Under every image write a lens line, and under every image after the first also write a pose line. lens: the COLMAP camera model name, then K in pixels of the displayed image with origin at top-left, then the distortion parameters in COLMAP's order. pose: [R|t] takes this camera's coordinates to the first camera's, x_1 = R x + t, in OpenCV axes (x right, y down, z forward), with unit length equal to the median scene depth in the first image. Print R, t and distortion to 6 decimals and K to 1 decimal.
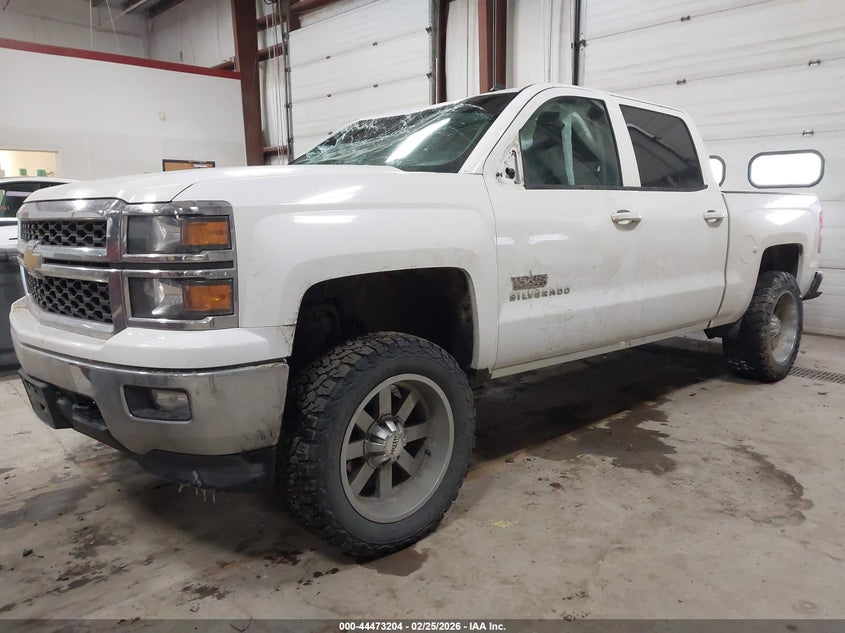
lens RADIAL K [[650.4, 0, 412.9], [0, 650.4, 316.2], [0, 0, 1]] dist [0.009328, -0.002272]
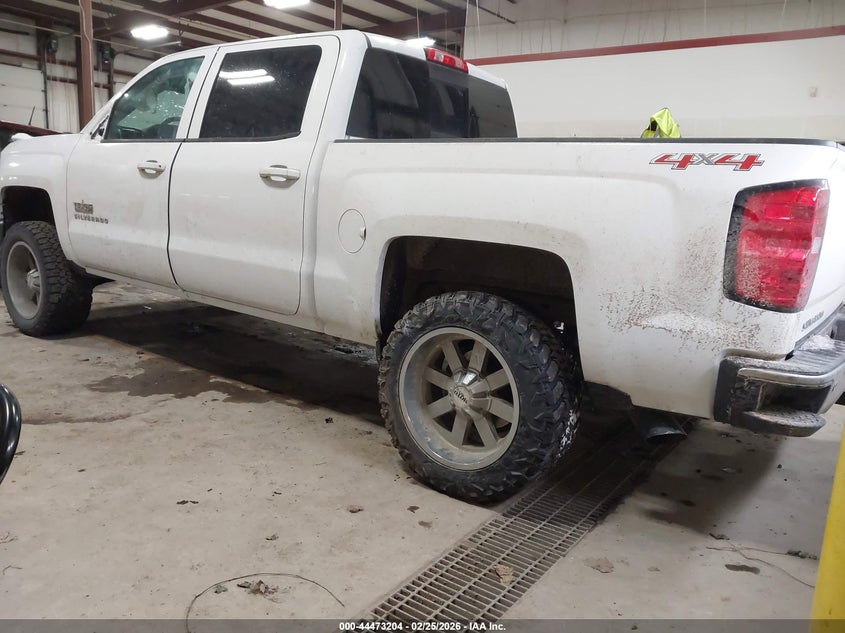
lens RADIAL K [[657.4, 0, 390.9], [0, 657.4, 291.1], [0, 0, 1]] dist [0.000597, -0.002094]
pose [[0.187806, 0.176595, -0.966200, 1.405489], [-0.199725, 0.970018, 0.138471, -0.170507], [0.961685, 0.166969, 0.217445, 1.103450]]
